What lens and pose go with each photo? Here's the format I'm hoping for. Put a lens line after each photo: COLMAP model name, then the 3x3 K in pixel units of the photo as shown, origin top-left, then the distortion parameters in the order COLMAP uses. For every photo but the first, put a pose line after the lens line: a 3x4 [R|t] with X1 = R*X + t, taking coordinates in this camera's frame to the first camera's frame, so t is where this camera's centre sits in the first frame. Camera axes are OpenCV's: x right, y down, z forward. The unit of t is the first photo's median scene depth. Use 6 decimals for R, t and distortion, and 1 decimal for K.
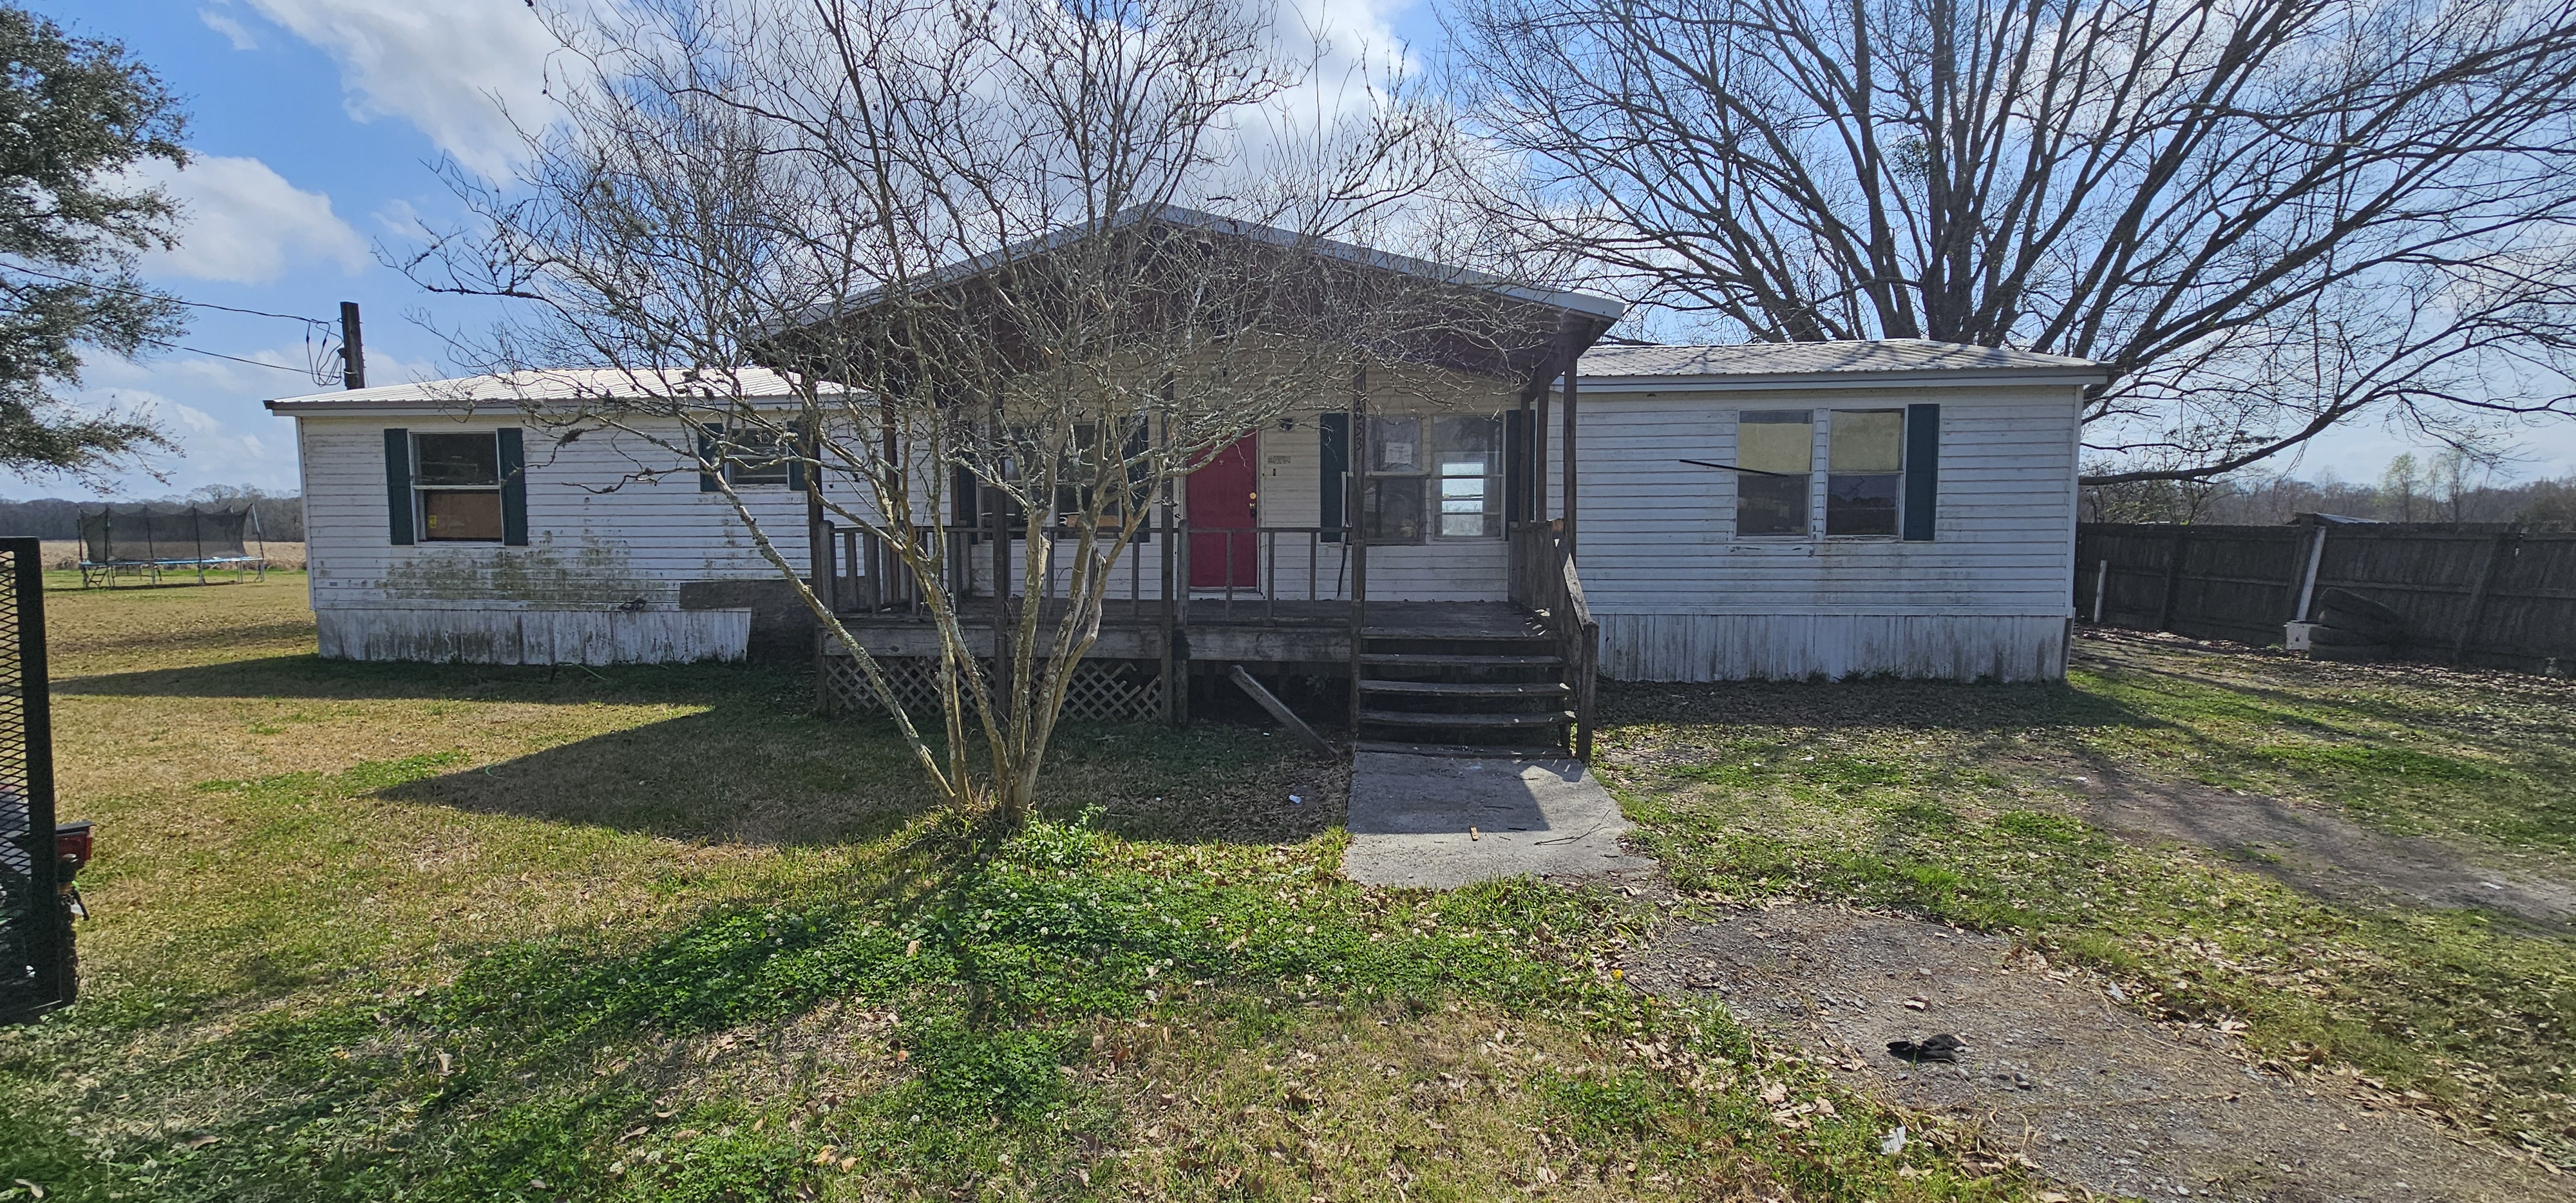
lens RADIAL K [[1086.4, 0, 1263.6], [0, 1086.4, 609.6], [0, 0, 1]] dist [0.000438, -0.000038]
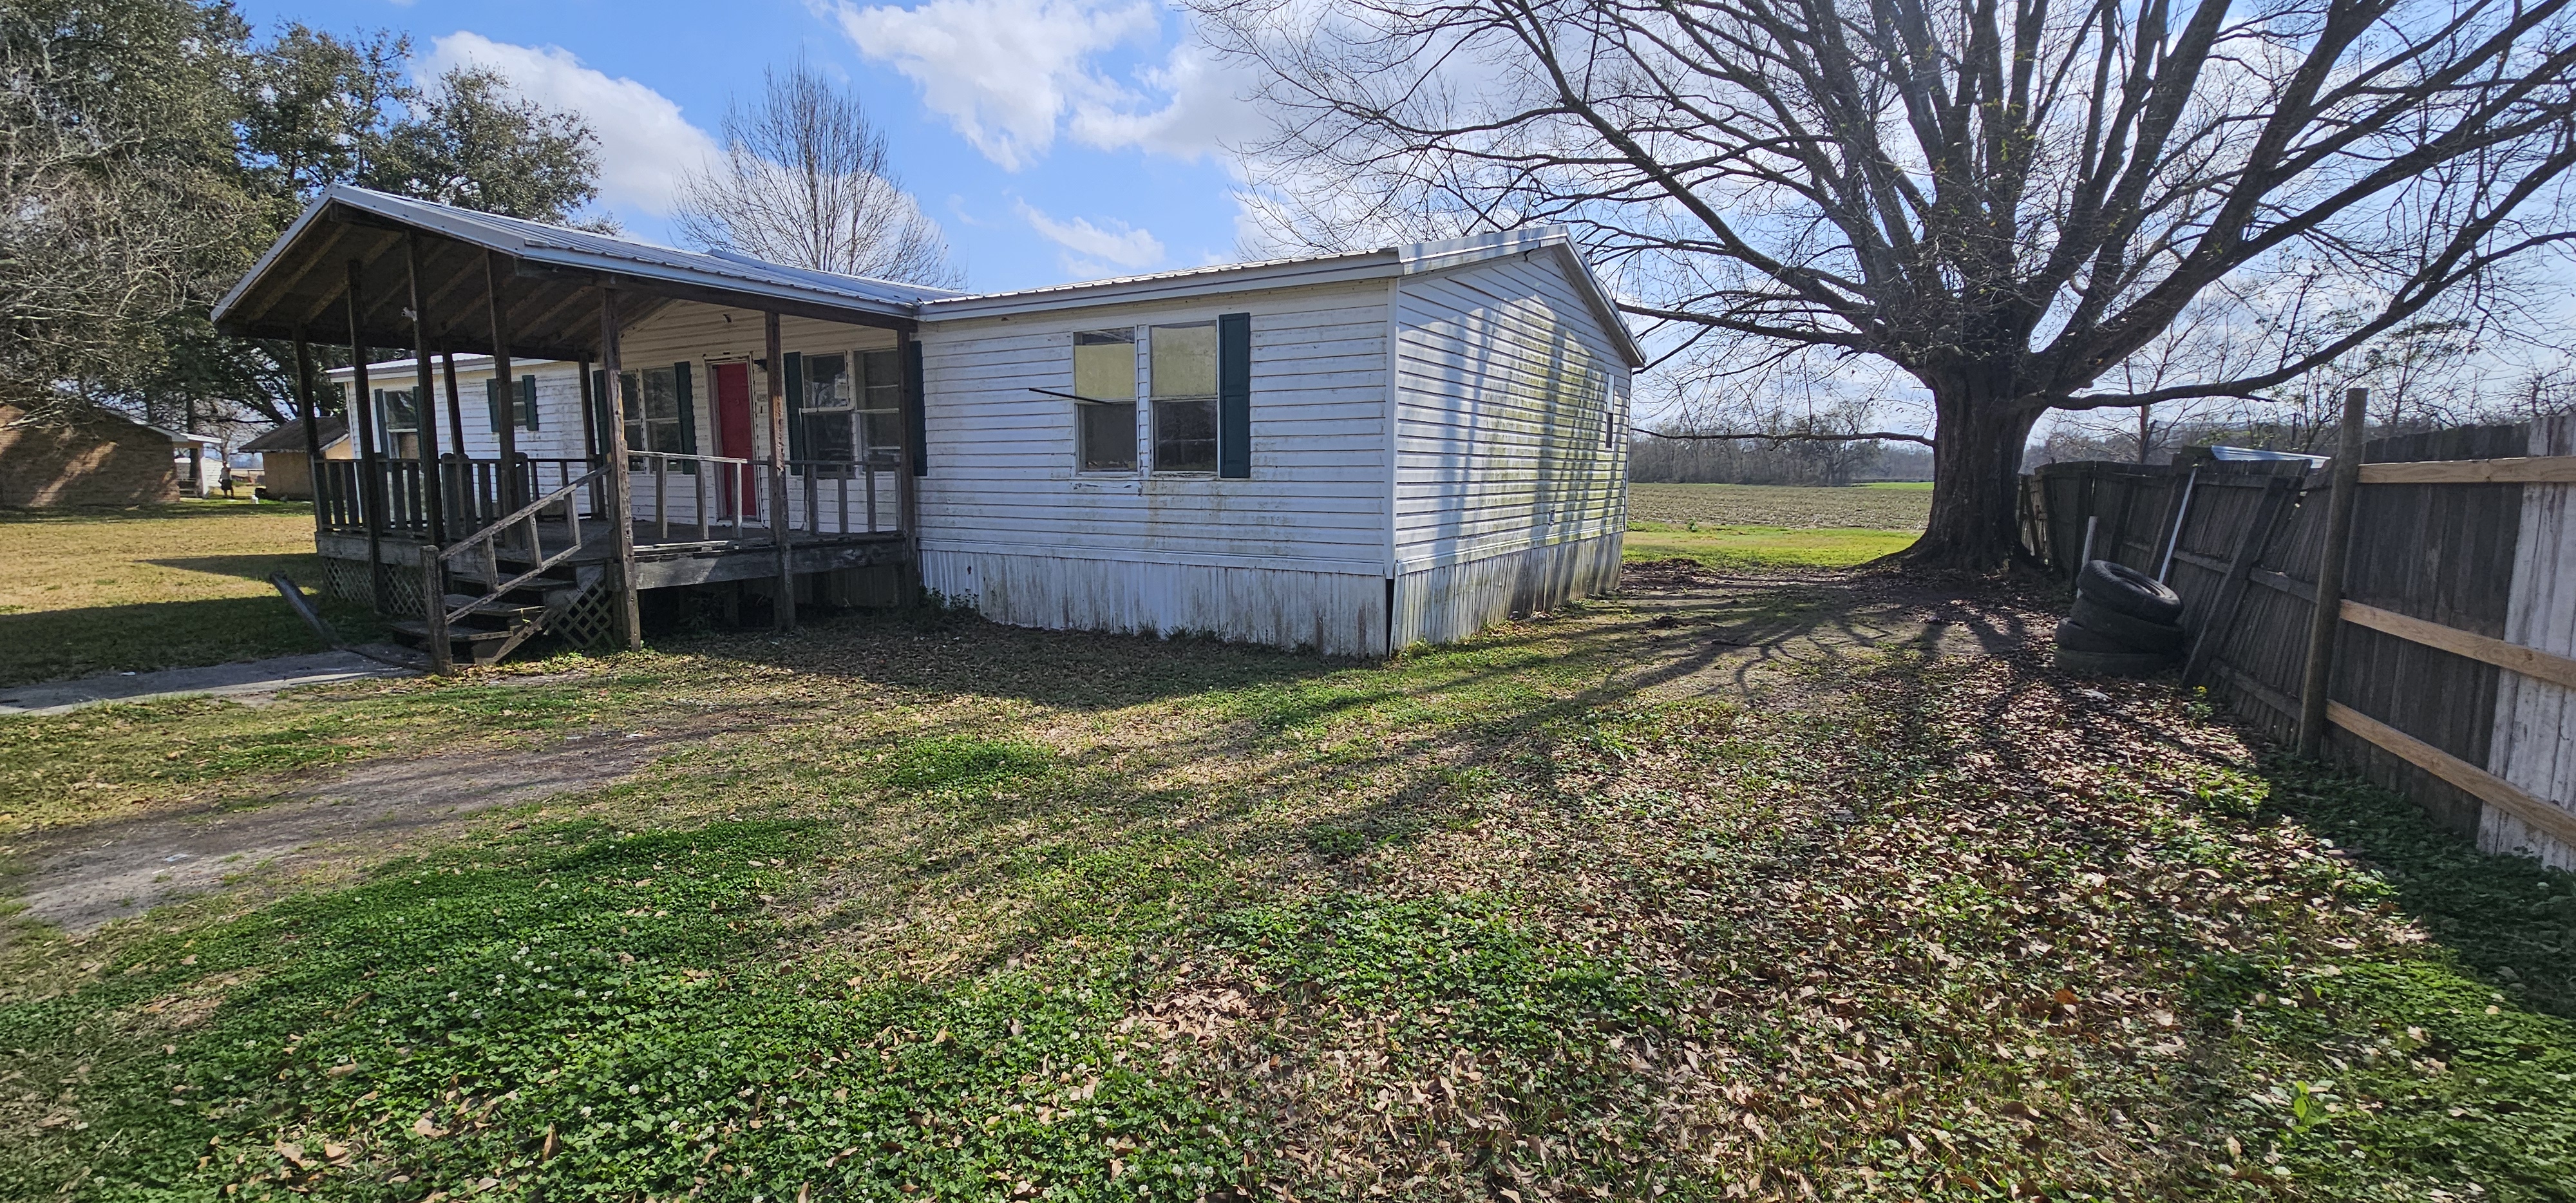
lens RADIAL K [[1086.4, 0, 1263.6], [0, 1086.4, 609.6], [0, 0, 1]] dist [0.000438, -0.000038]
pose [[0.902505, 0.060840, -0.426360, 0.980631], [-0.037771, 0.997338, 0.062365, -0.015406], [0.429019, -0.040181, 0.902401, 0.245731]]
